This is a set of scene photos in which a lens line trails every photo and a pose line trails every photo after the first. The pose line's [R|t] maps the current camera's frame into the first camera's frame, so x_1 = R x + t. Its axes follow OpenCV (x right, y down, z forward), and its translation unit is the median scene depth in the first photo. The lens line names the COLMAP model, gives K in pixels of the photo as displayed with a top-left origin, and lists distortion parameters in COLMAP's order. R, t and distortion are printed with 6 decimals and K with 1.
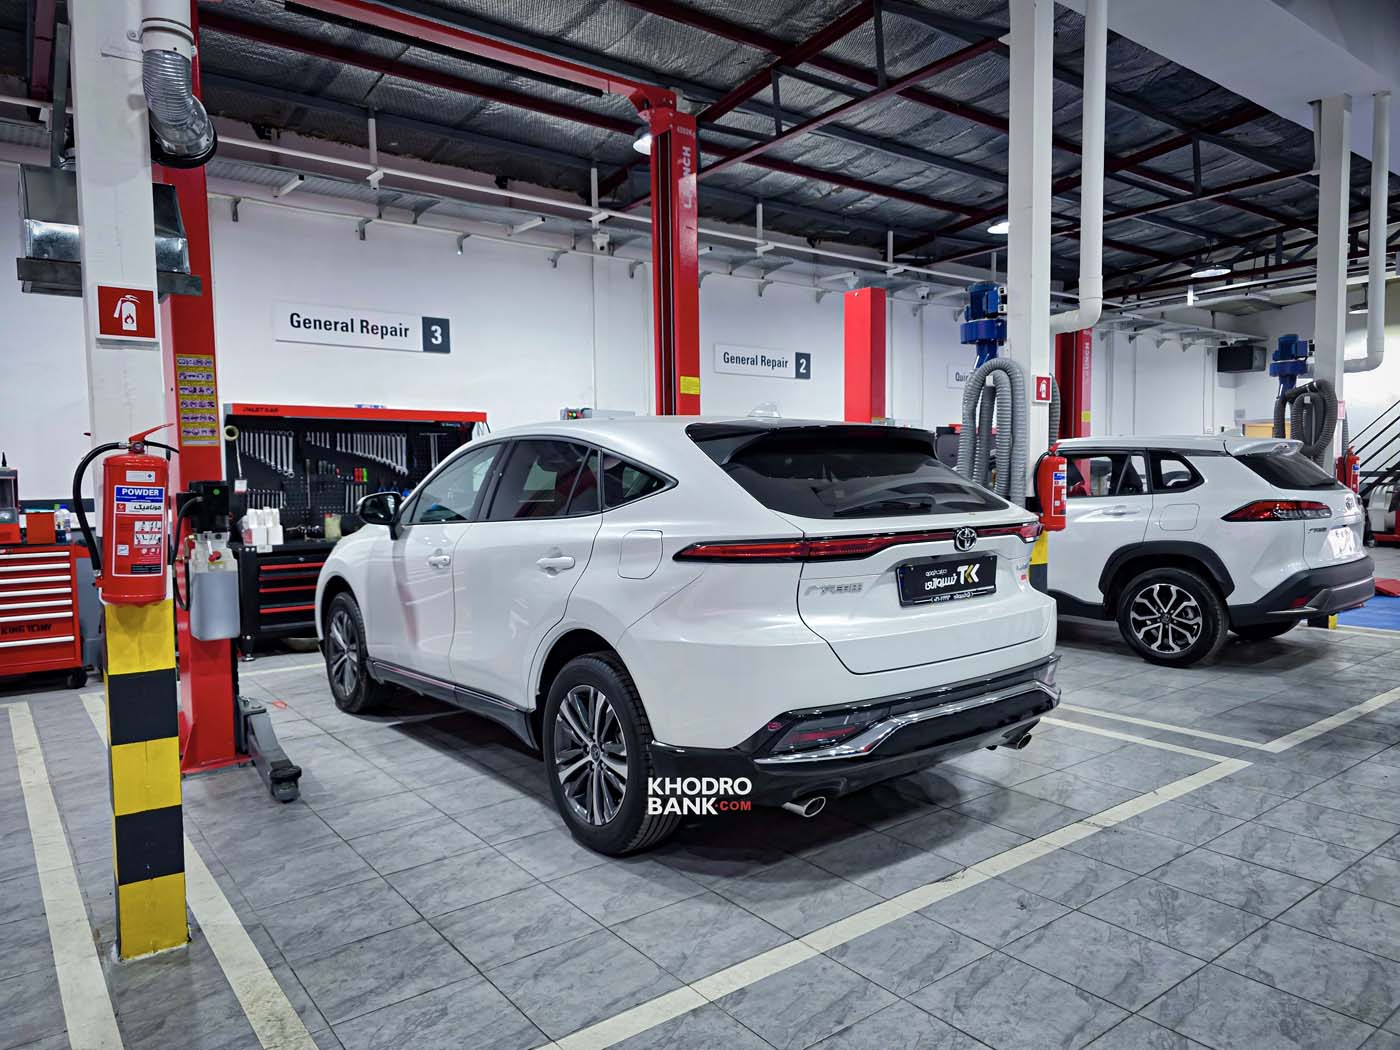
lens RADIAL K [[939.4, 0, 708.5], [0, 939.4, 529.8], [0, 0, 1]] dist [0.061910, -0.053939]
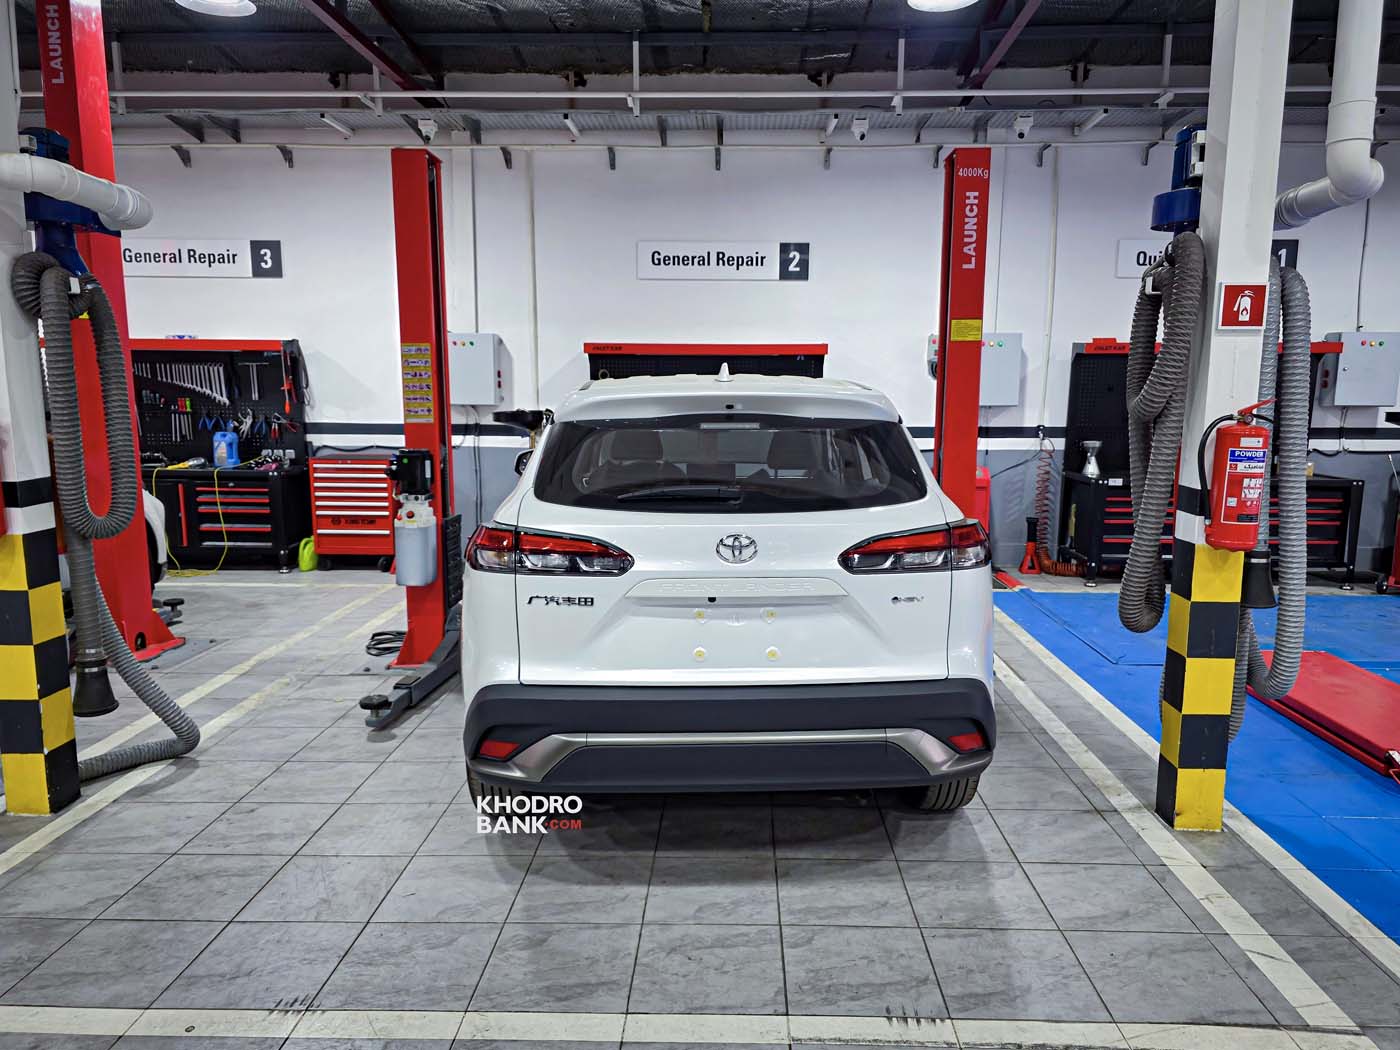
lens RADIAL K [[971.7, 0, 700.0], [0, 971.7, 525.0], [0, 0, 1]] dist [0.023987, 0.000180]
pose [[0.774639, 0.088987, -0.626112, 0.691950], [-0.054248, 0.995751, 0.074406, -0.035487], [0.630073, -0.023673, 0.776175, 0.502116]]
